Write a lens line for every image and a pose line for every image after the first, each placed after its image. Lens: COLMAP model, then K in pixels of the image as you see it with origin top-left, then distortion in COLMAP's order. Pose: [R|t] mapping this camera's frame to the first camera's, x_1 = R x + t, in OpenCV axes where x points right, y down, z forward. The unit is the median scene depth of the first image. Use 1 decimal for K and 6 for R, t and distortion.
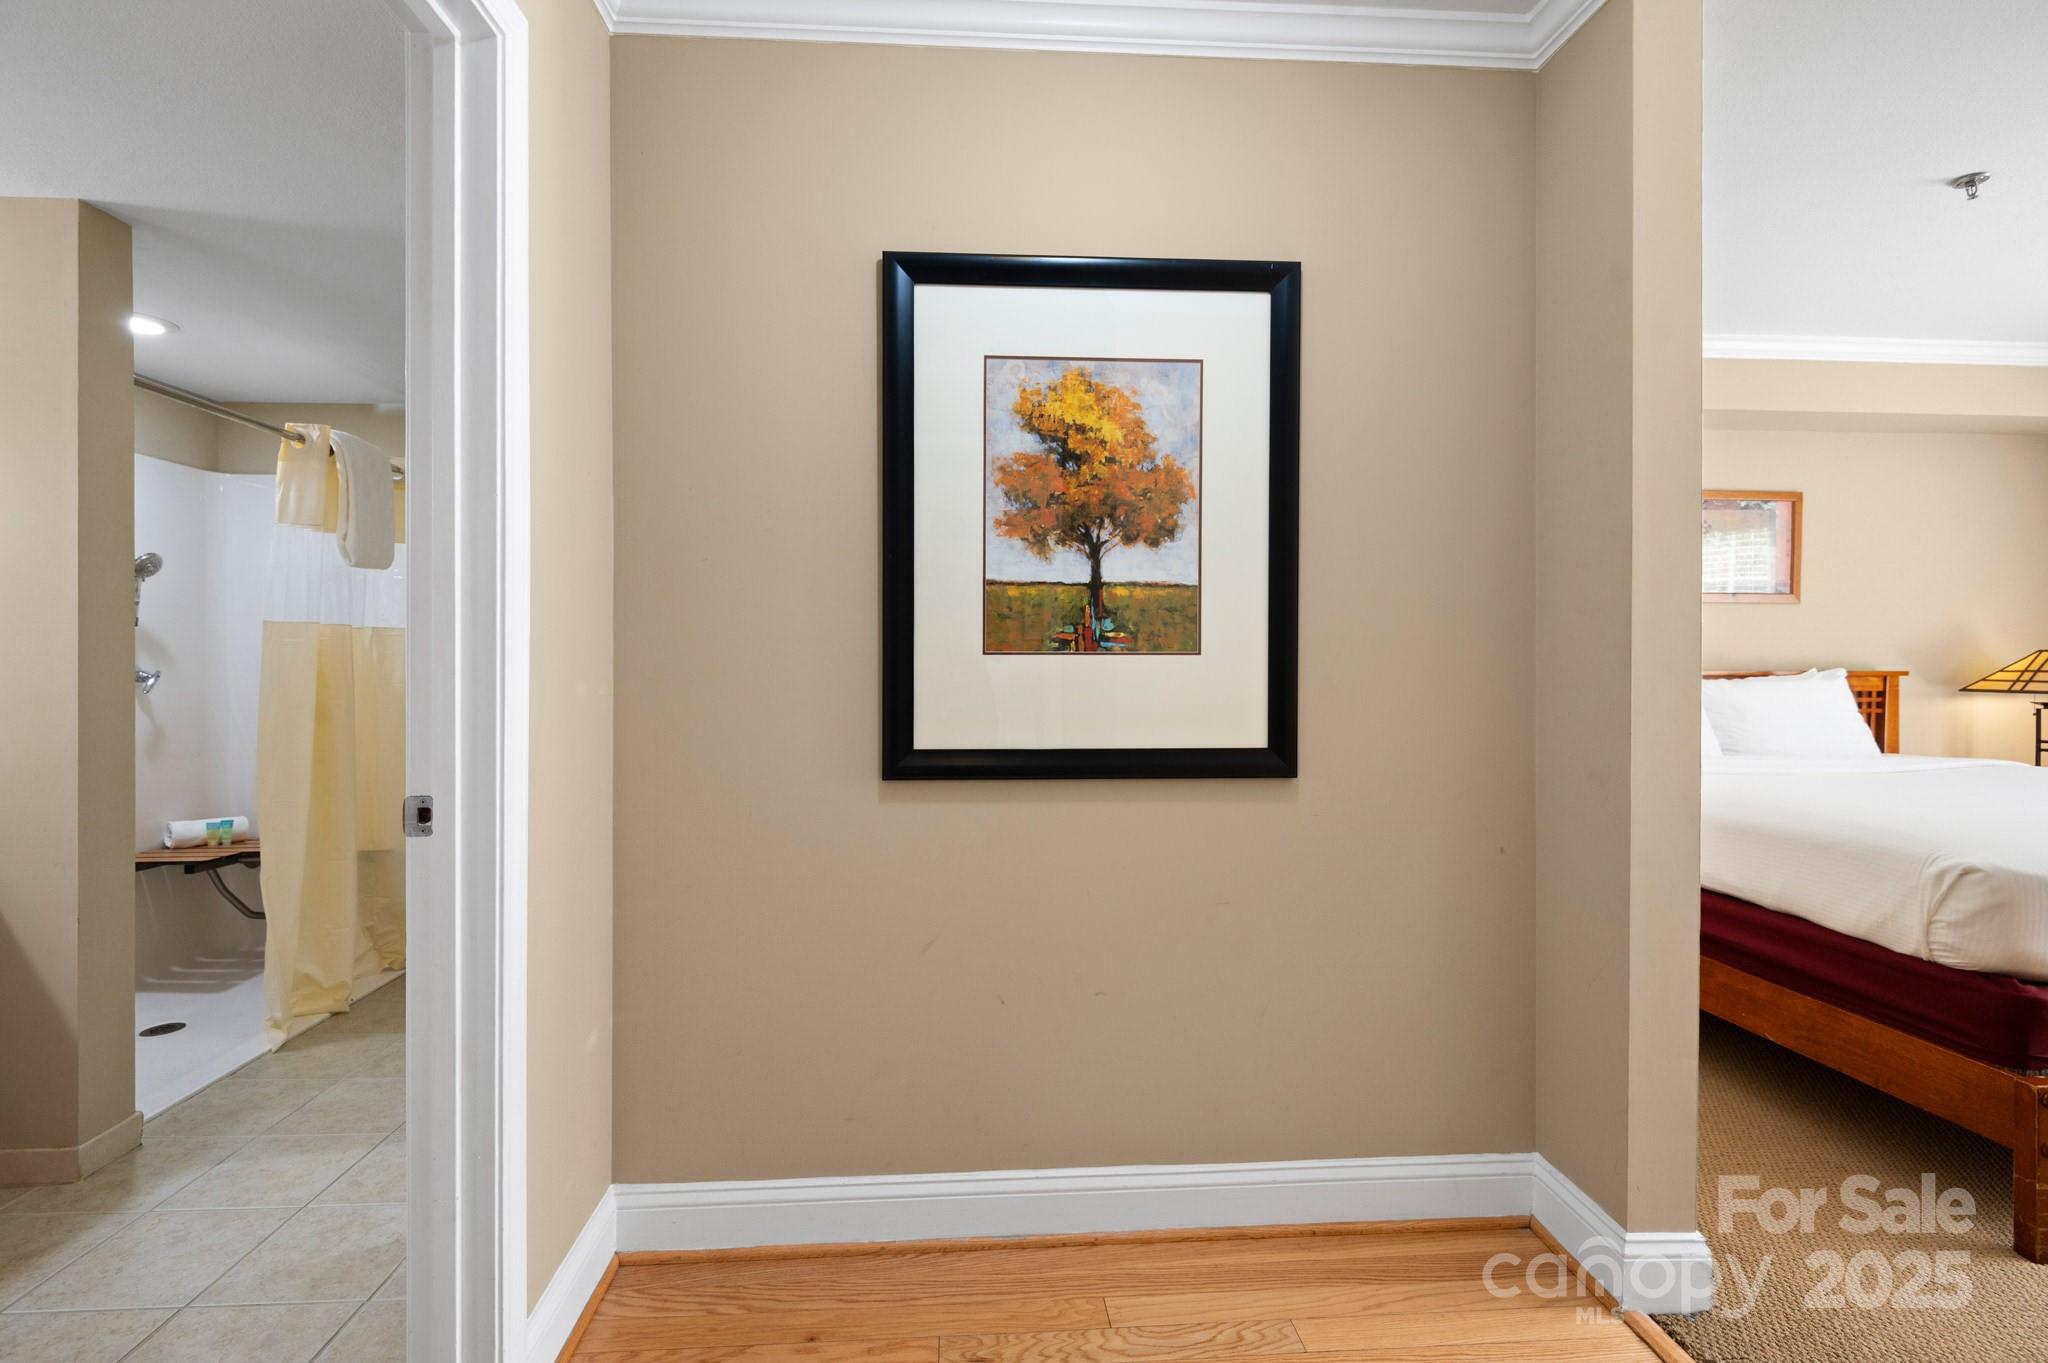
lens RADIAL K [[1000.0, 0, 1029.7], [0, 1000.0, 664.5], [0, 0, 1]] dist [0.000503, 0.000537]
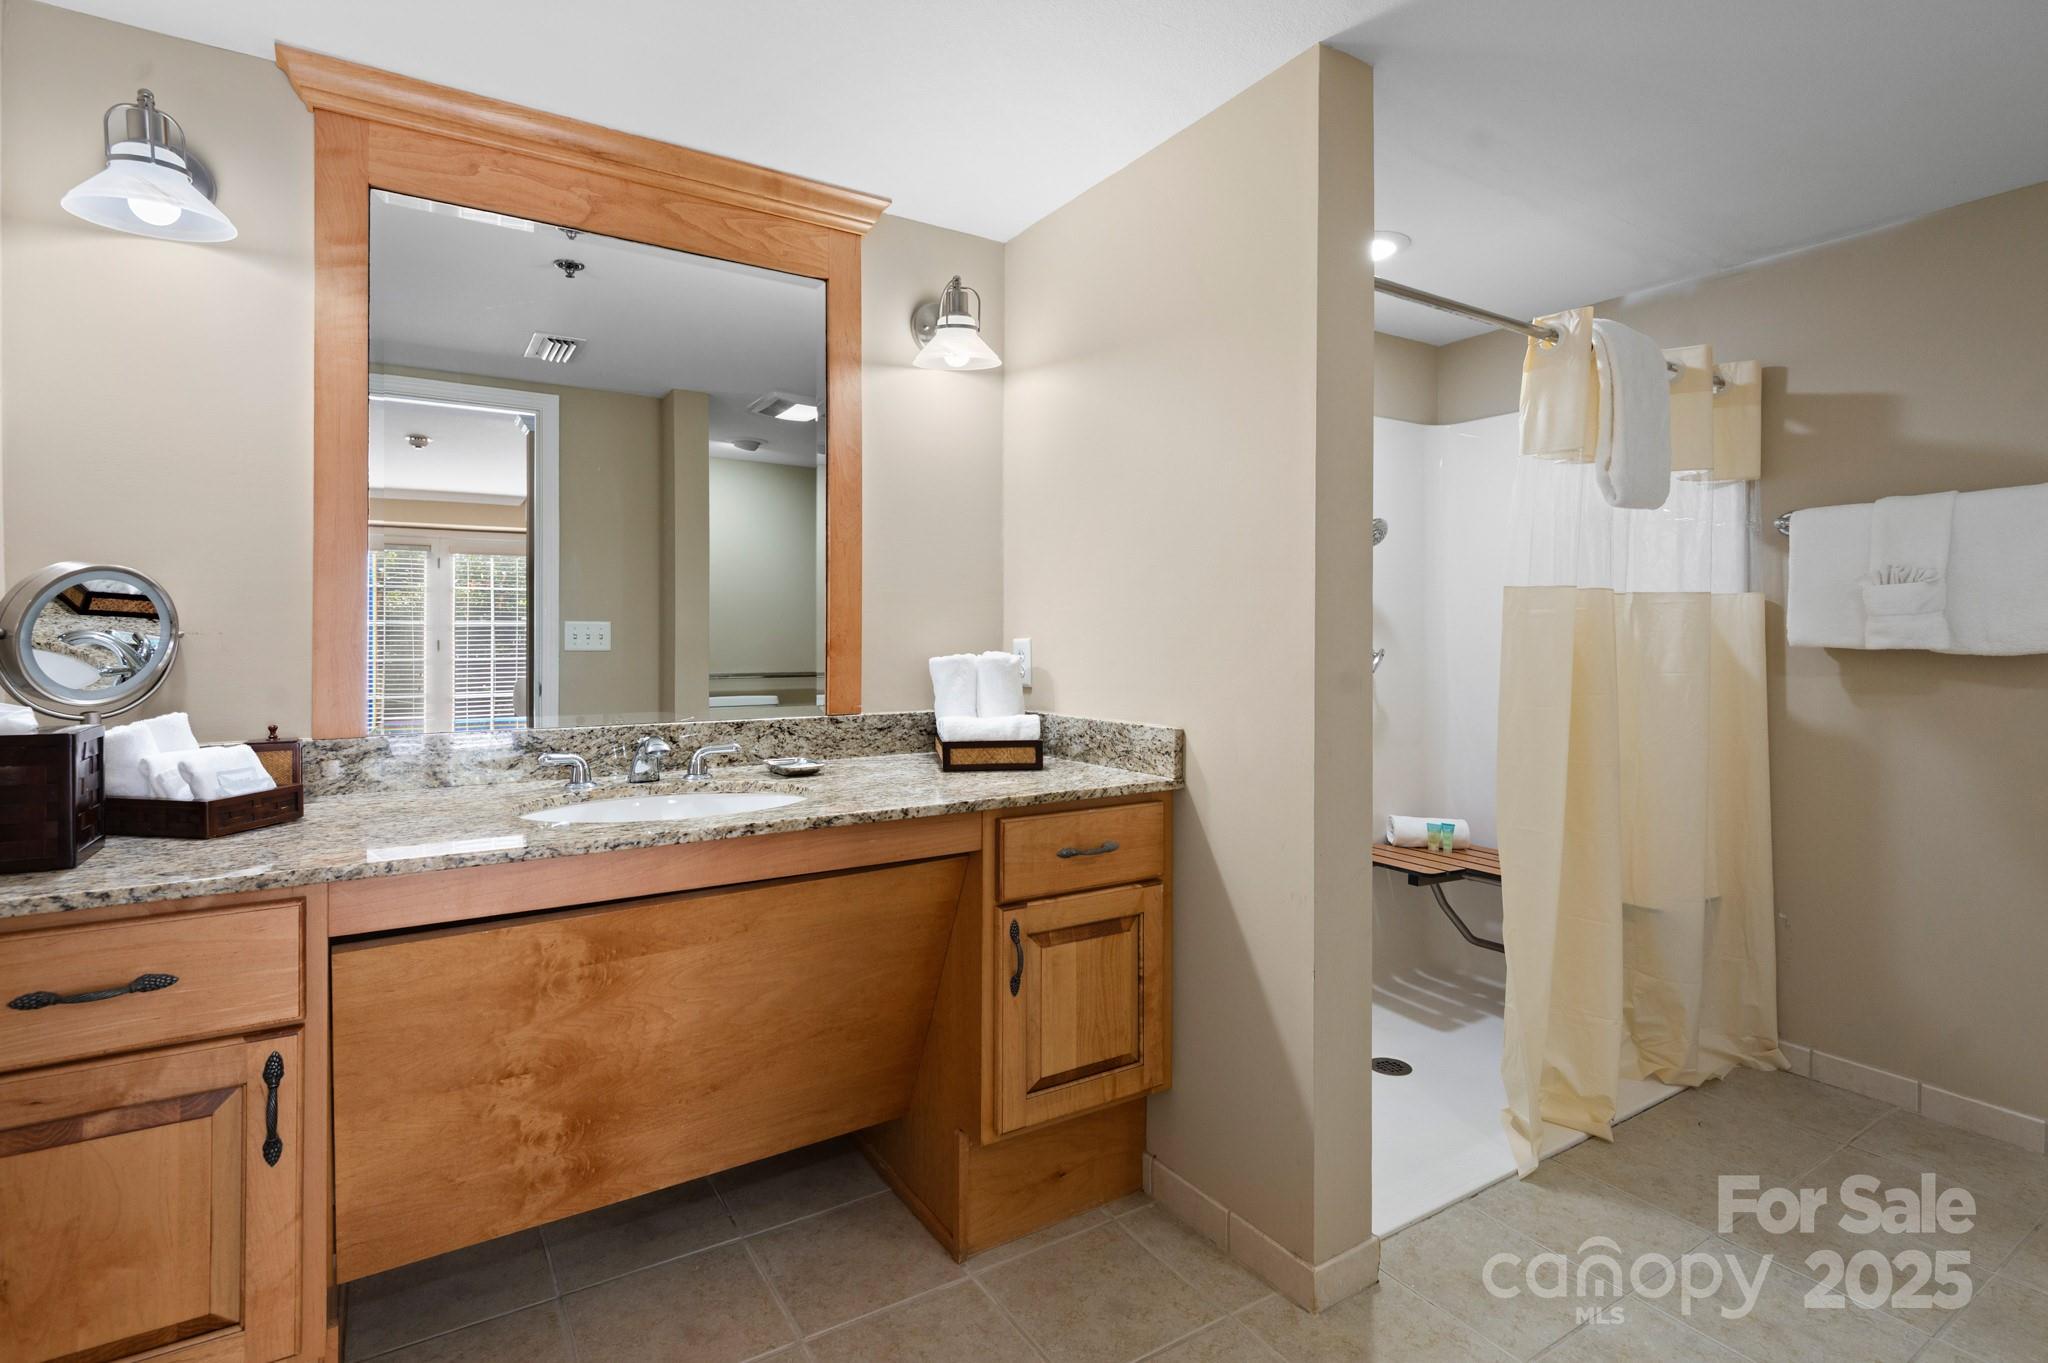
lens RADIAL K [[964.5, 0, 953.7], [0, 964.5, 629.3], [0, 0, 1]] dist [0.000213, -0.000377]
pose [[0.437758, -0.003440, -0.899086, -0.287951], [-0.006523, 0.999954, -0.007002, -0.003487], [0.899069, 0.008930, 0.437716, 0.301436]]
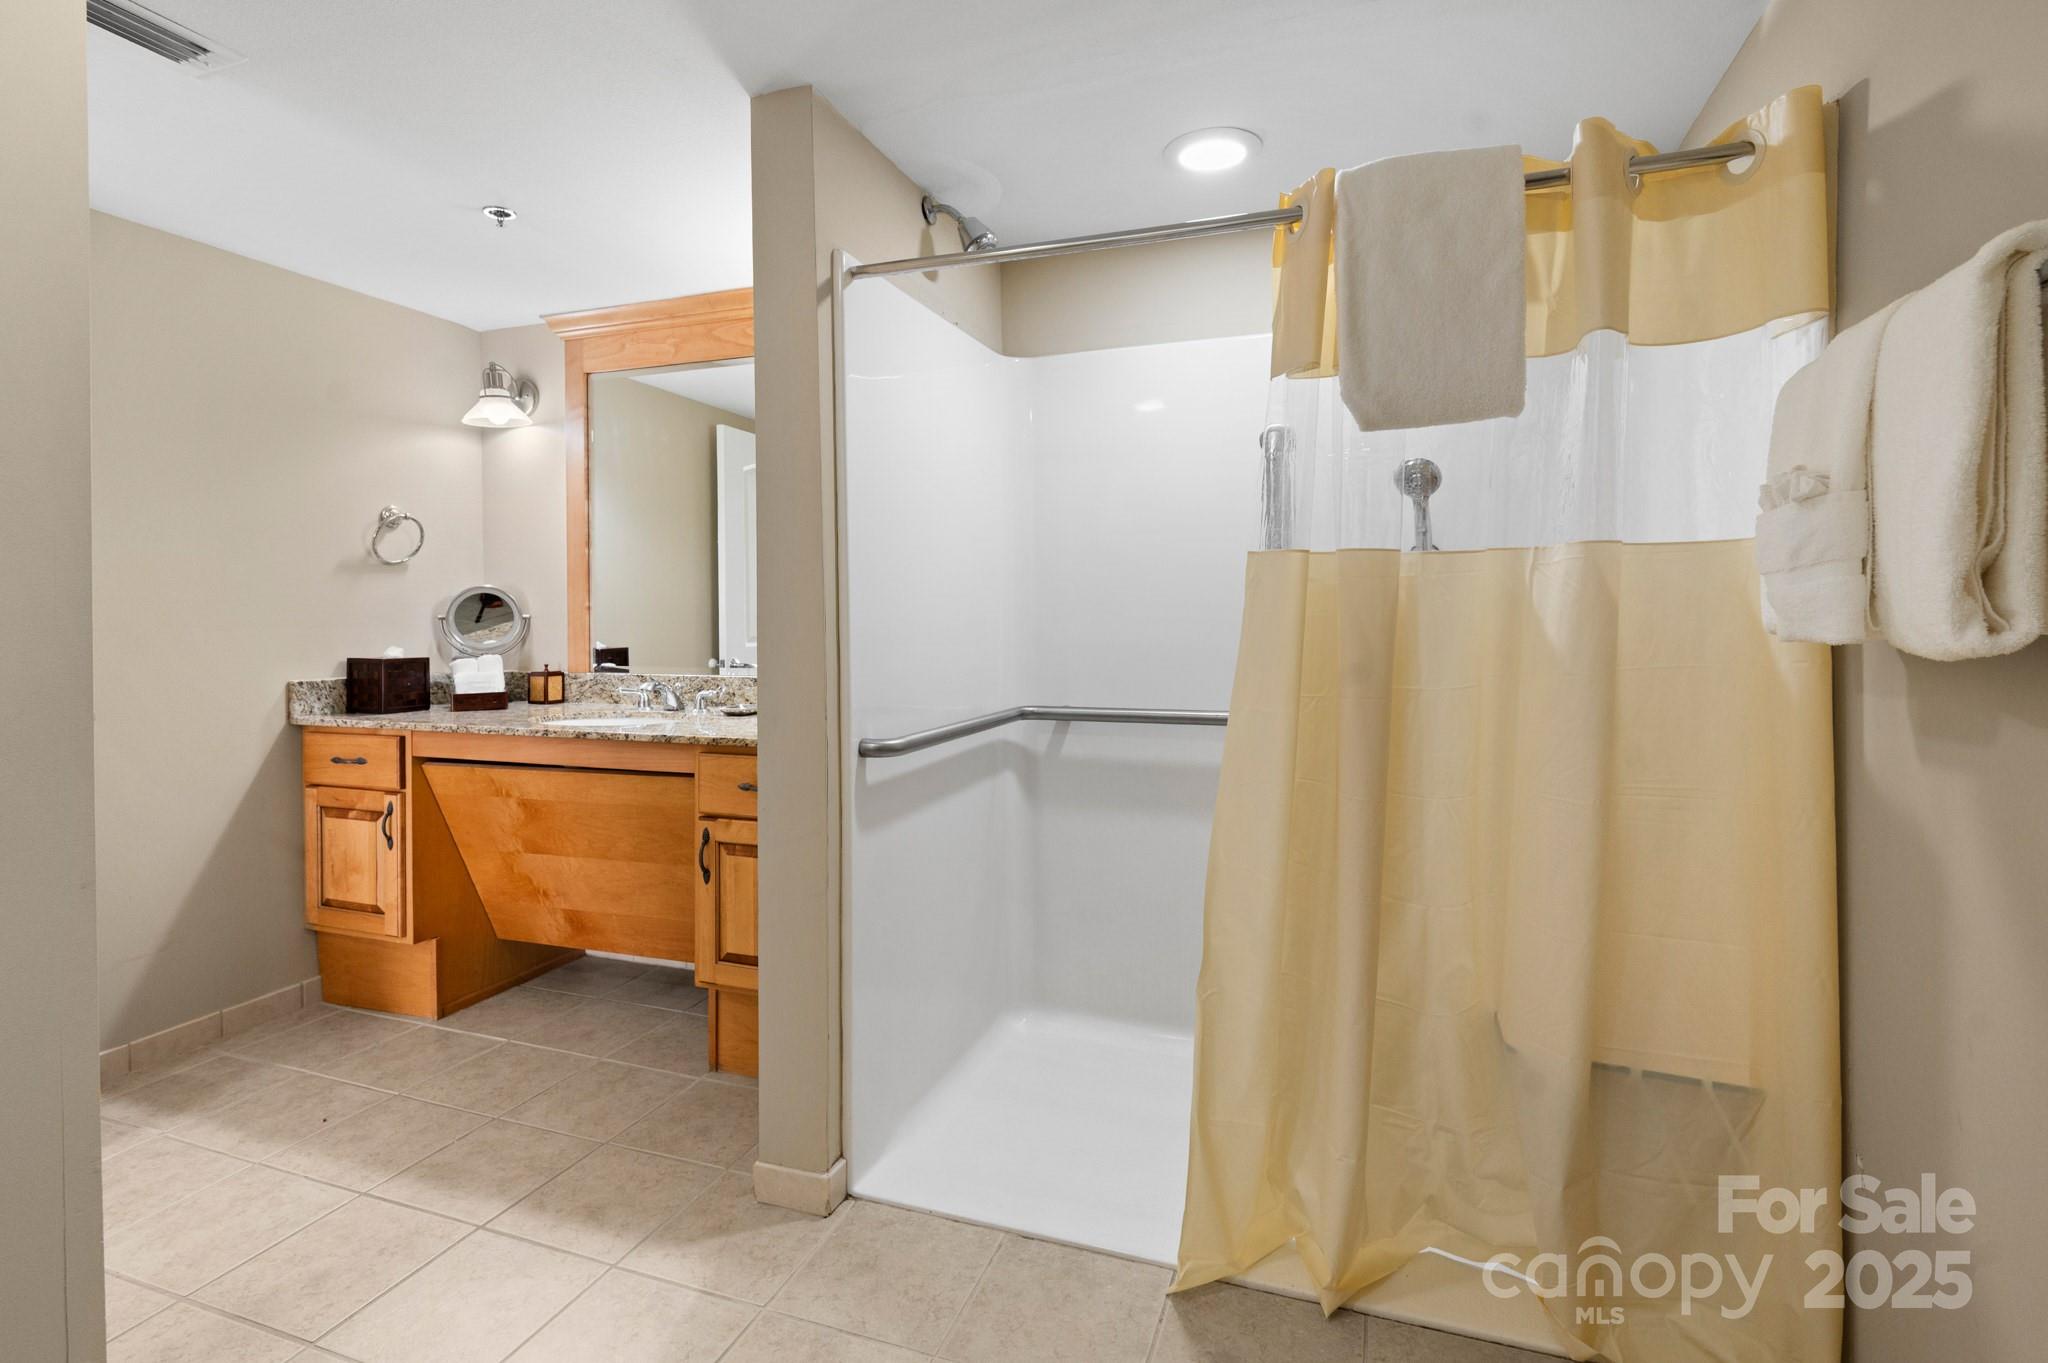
lens RADIAL K [[955.5, 0, 1025.7], [0, 955.5, 619.2], [0, 0, 1]] dist [0.000761, 0.000212]
pose [[-0.411484, 0.009172, -0.911371, -0.194626], [0.000634, 0.999952, 0.009777, -0.010389], [0.911417, 0.003445, -0.411470, 1.132952]]
